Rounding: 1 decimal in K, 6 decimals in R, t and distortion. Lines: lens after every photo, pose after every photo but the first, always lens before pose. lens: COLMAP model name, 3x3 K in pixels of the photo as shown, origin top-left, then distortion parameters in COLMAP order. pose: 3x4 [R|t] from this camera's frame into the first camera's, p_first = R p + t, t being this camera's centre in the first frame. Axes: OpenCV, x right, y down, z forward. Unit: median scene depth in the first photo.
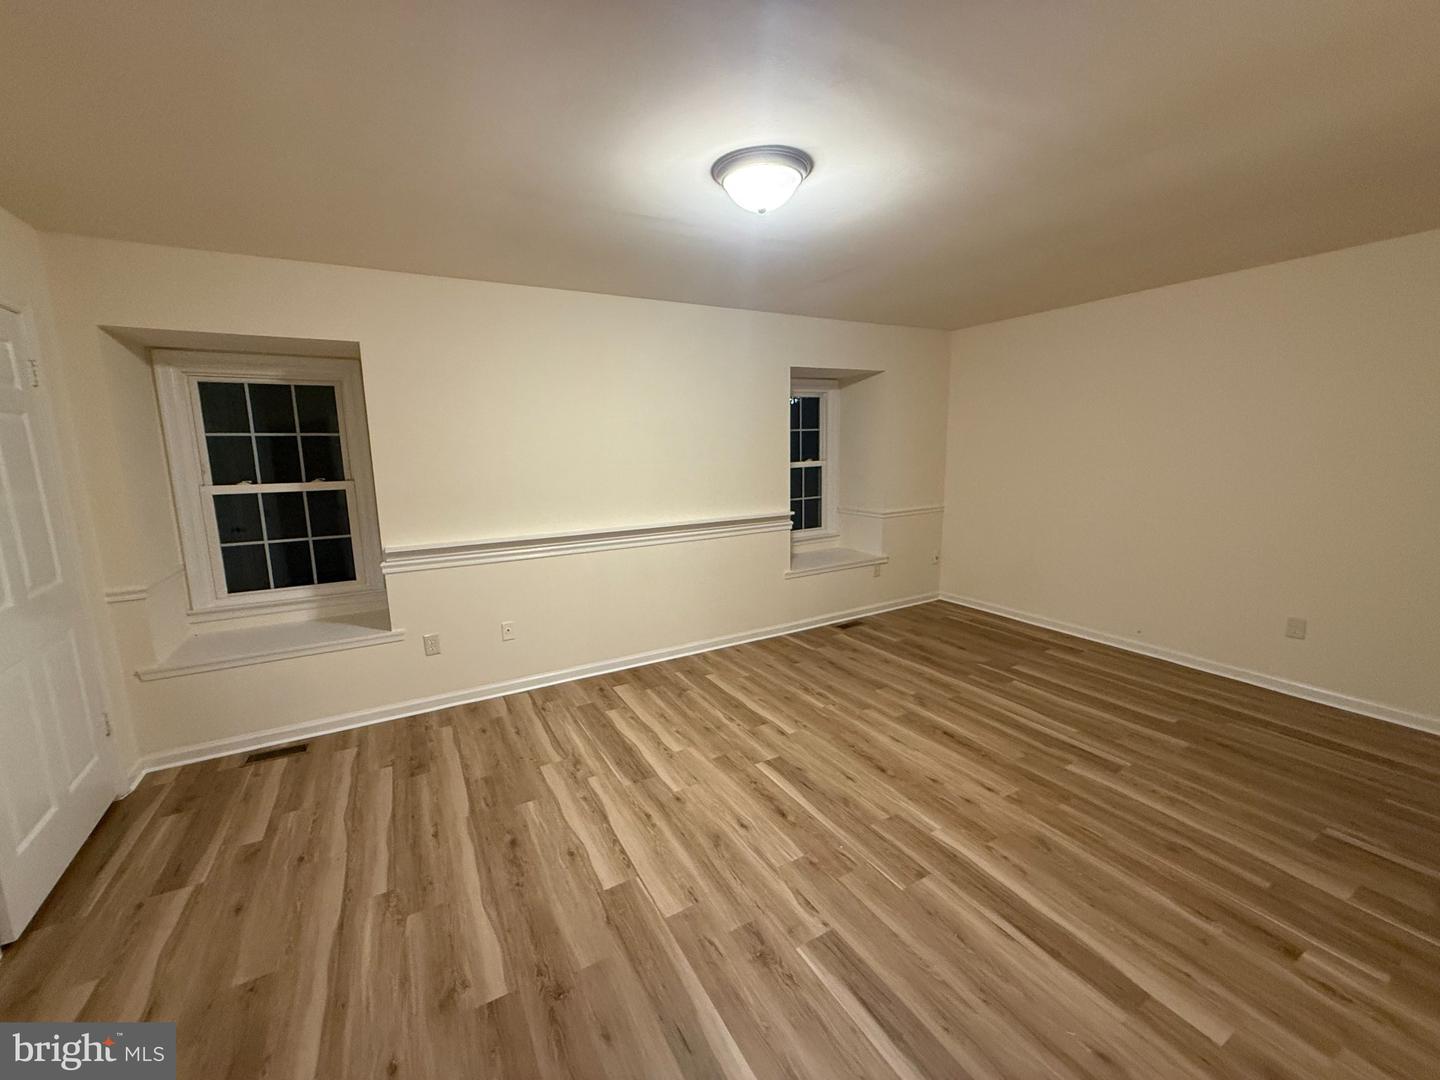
lens RADIAL K [[584.8, 0, 713.5], [0, 584.8, 537.2], [0, 0, 1]] dist [-0.001165, -0.000261]
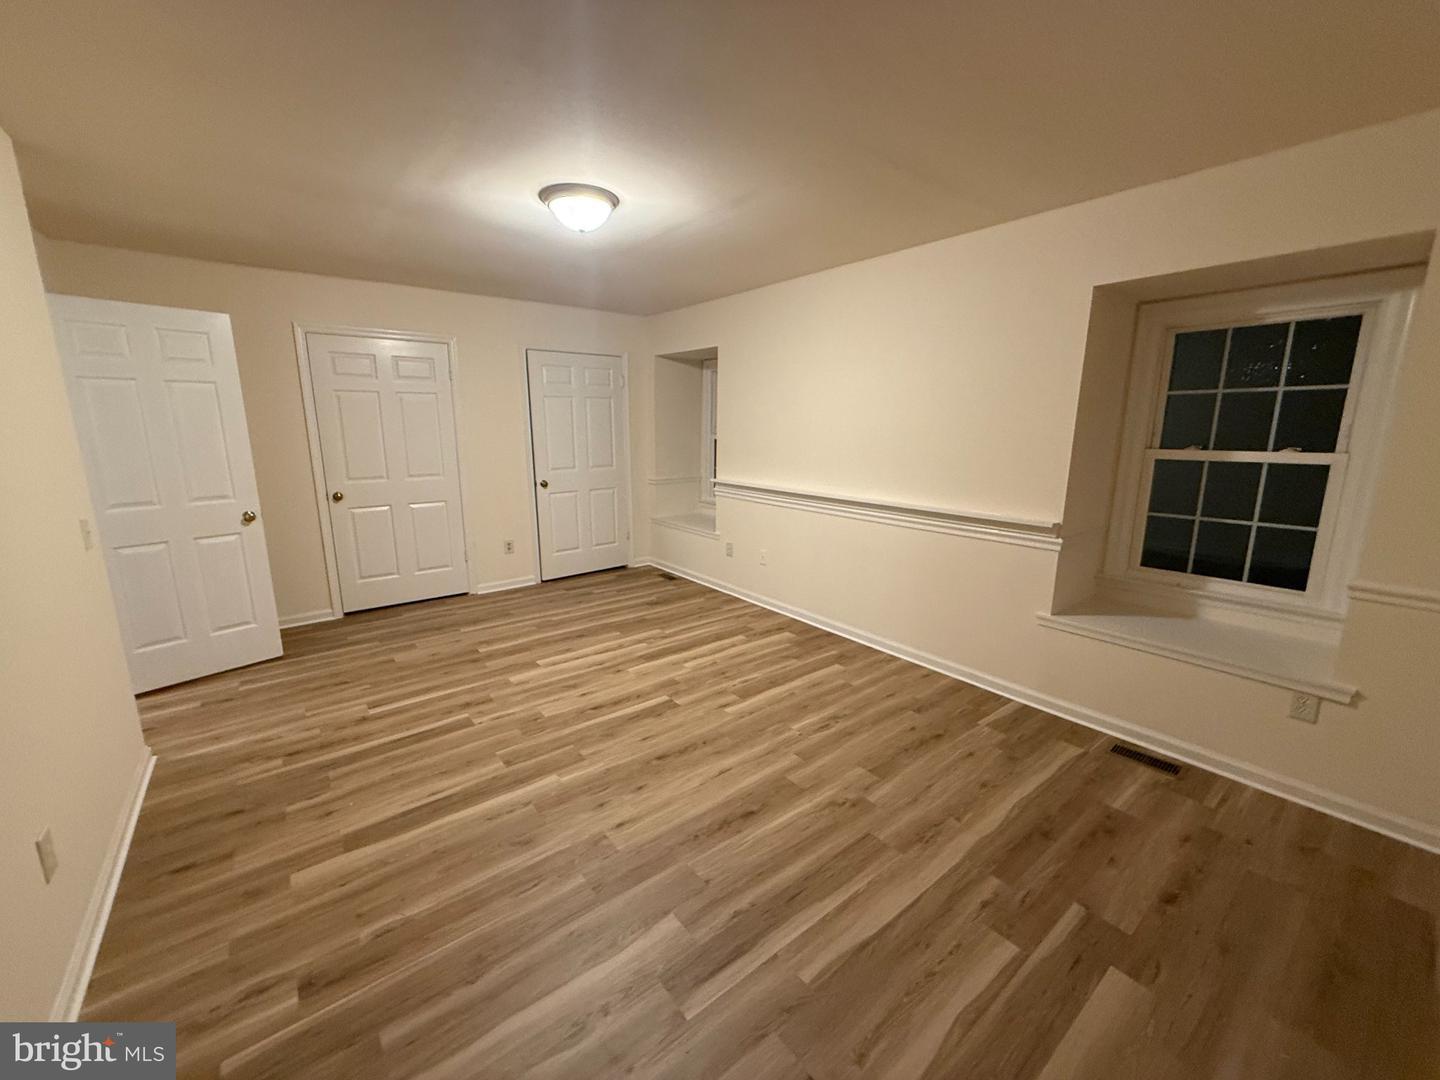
lens RADIAL K [[584.8, 0, 713.5], [0, 584.8, 537.2], [0, 0, 1]] dist [-0.001165, -0.000261]
pose [[0.136162, 0.216070, -0.966837, 1.085197], [-0.160856, 0.967798, 0.193631, -0.142810], [0.977540, 0.129157, 0.166534, 0.830399]]
